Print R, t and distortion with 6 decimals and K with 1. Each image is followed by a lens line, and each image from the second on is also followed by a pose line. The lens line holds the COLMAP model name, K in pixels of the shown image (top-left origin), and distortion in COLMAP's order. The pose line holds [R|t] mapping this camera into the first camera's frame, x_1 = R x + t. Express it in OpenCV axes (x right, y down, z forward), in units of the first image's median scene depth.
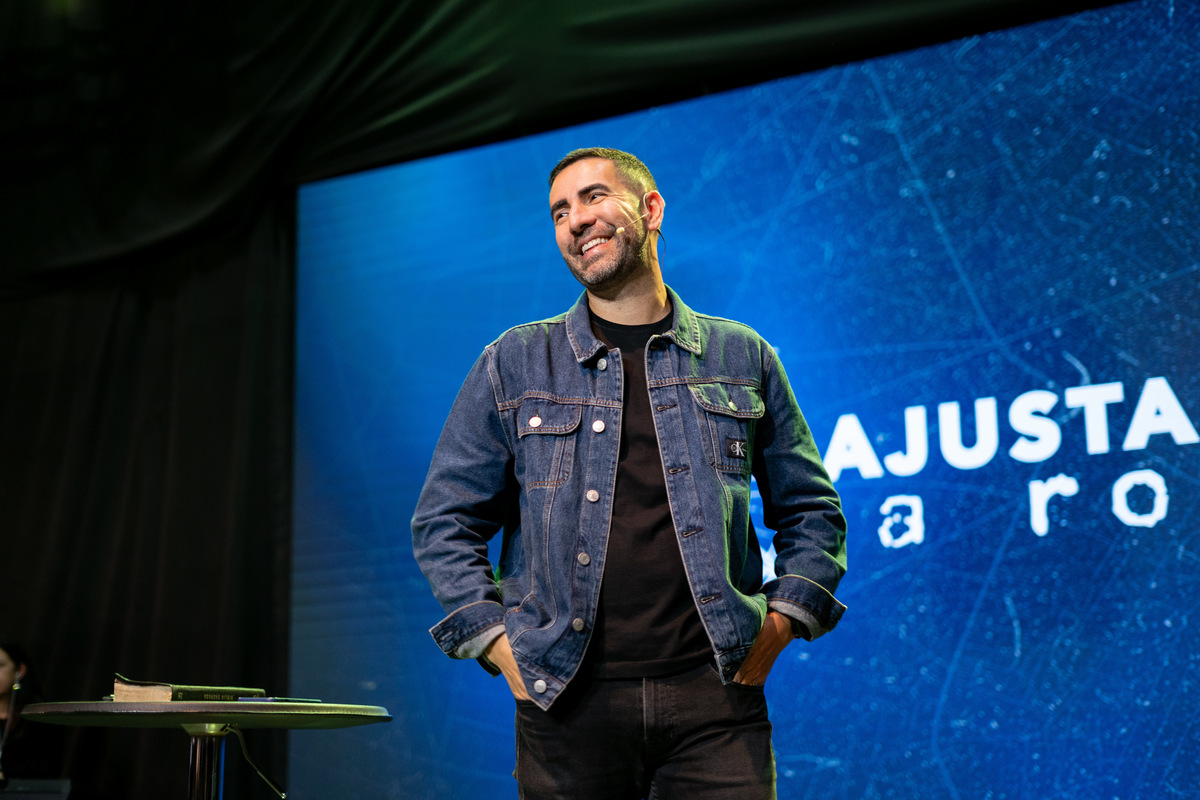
lens RADIAL K [[1809.7, 0, 596.2], [0, 1809.7, 399.5], [0, 0, 1]] dist [-0.040165, 0.000000]
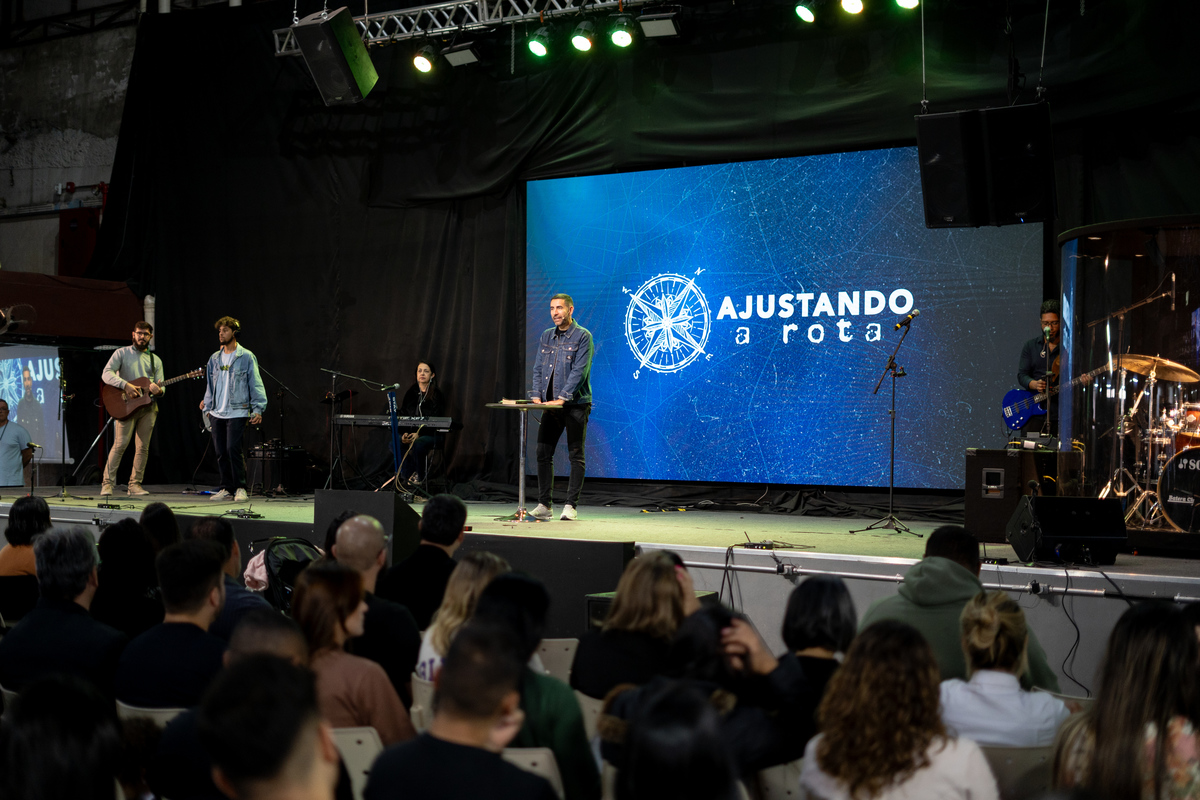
lens RADIAL K [[1809.7, 0, 600.6], [0, 1809.7, 399.5], [0, 0, 1]] dist [-0.040165, 0.000000]
pose [[0.995766, 0.019902, -0.089739, 0.204070], [-0.001699, 0.980098, 0.198506, -0.400694], [0.091904, -0.197513, 0.975983, -1.829451]]
